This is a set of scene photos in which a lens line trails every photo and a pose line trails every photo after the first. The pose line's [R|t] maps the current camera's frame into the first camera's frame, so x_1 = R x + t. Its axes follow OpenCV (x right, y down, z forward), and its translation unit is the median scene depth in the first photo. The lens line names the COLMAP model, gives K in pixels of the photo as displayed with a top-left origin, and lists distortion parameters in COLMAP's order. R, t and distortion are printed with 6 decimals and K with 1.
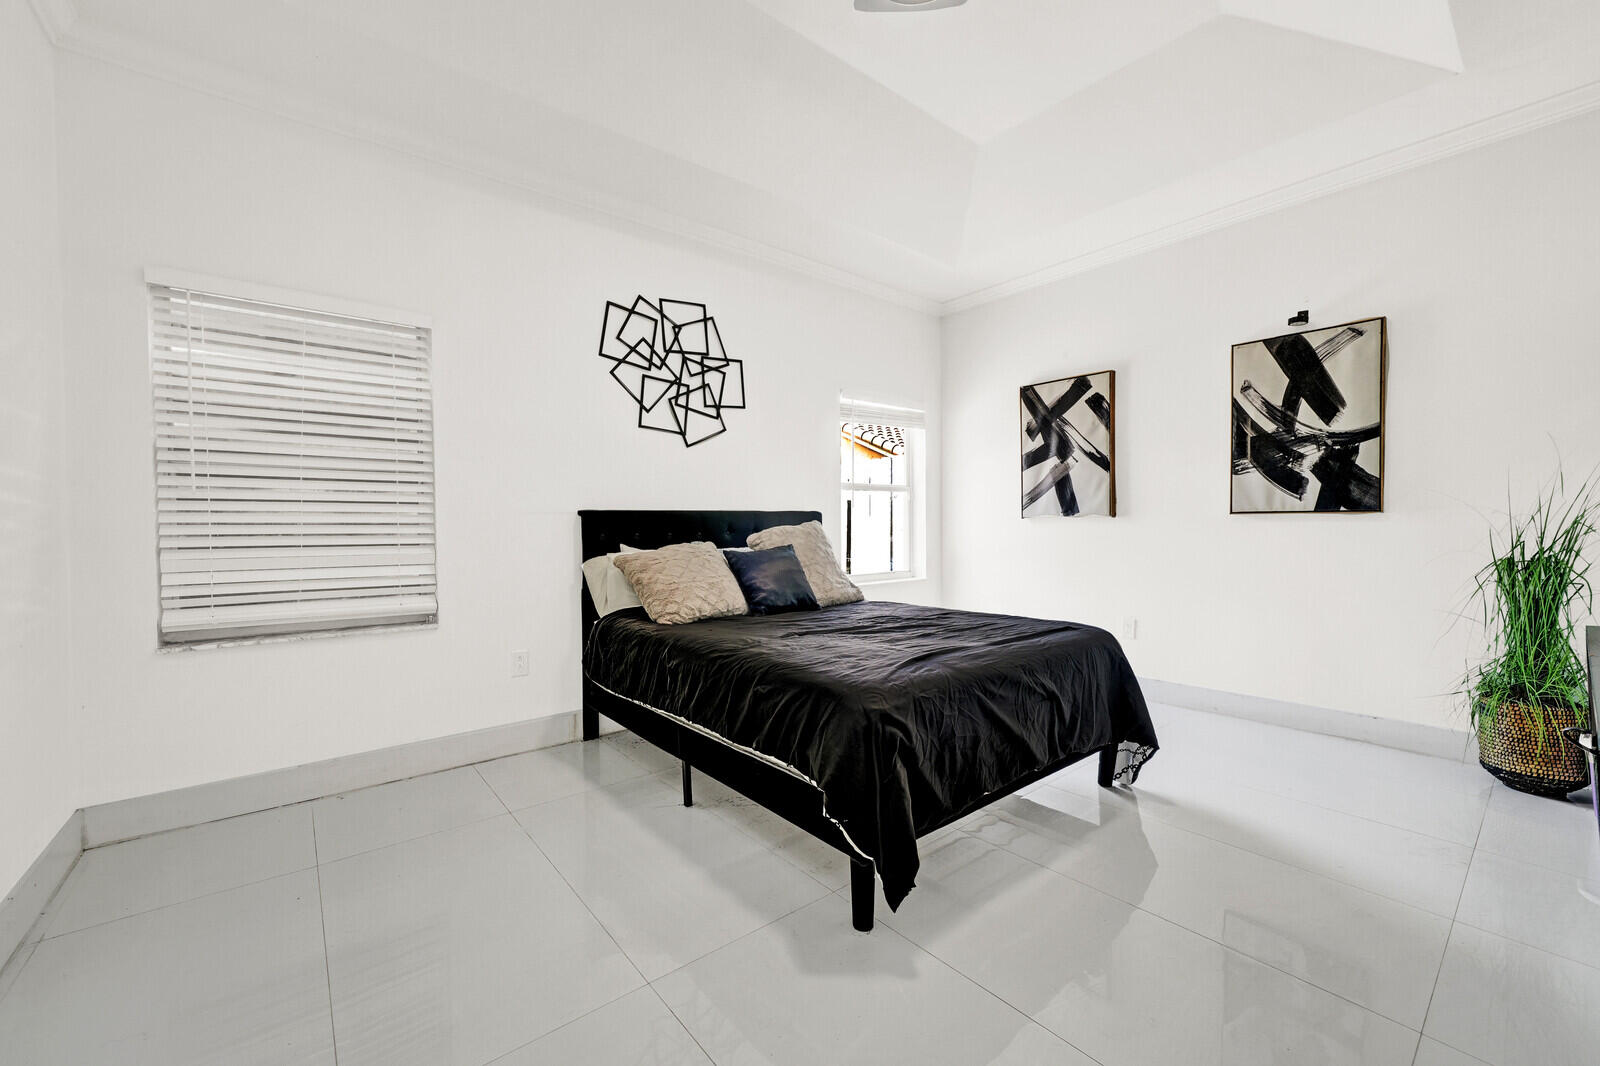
lens RADIAL K [[630.5, 0, 798.2], [0, 630.5, 537.8], [0, 0, 1]] dist [-0.011512, 0.001104]
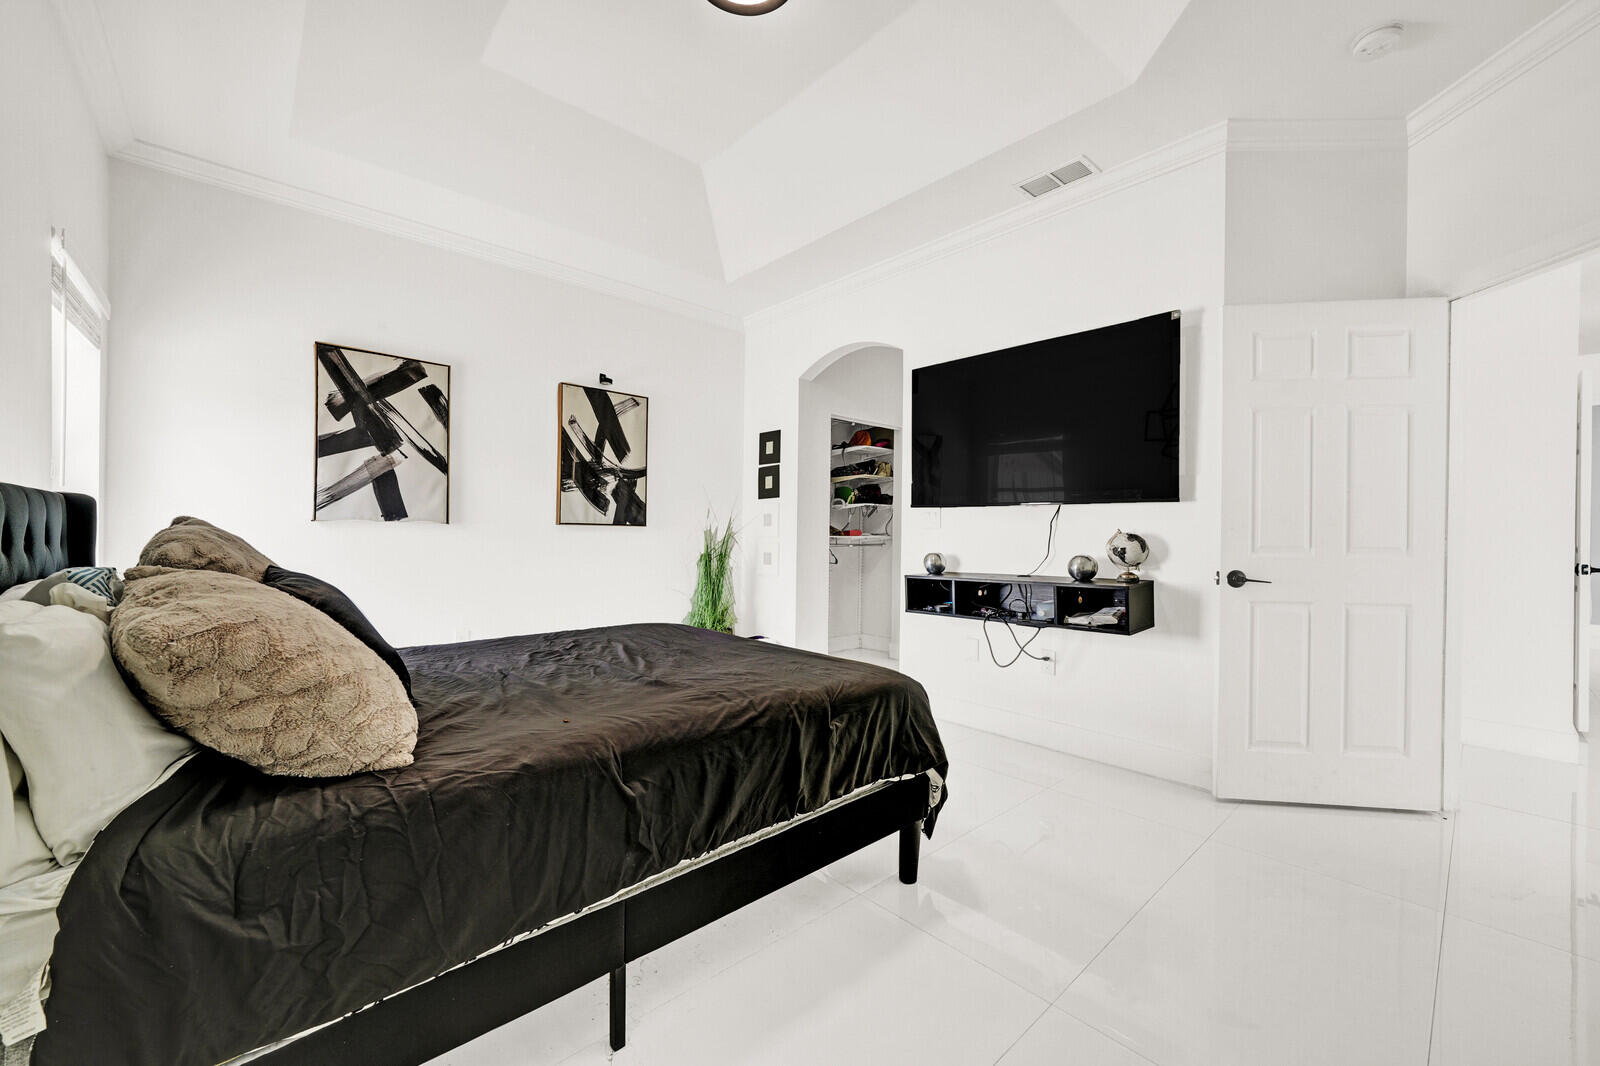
lens RADIAL K [[630.5, 0, 799.0], [0, 630.5, 533.6], [0, 0, 1]] dist [-0.011512, 0.001104]
pose [[-0.048749, 0.007655, 0.998782, -0.521659], [0.009505, 0.999929, -0.007200, -0.008499], [-0.998766, 0.009142, -0.048818, 0.619080]]
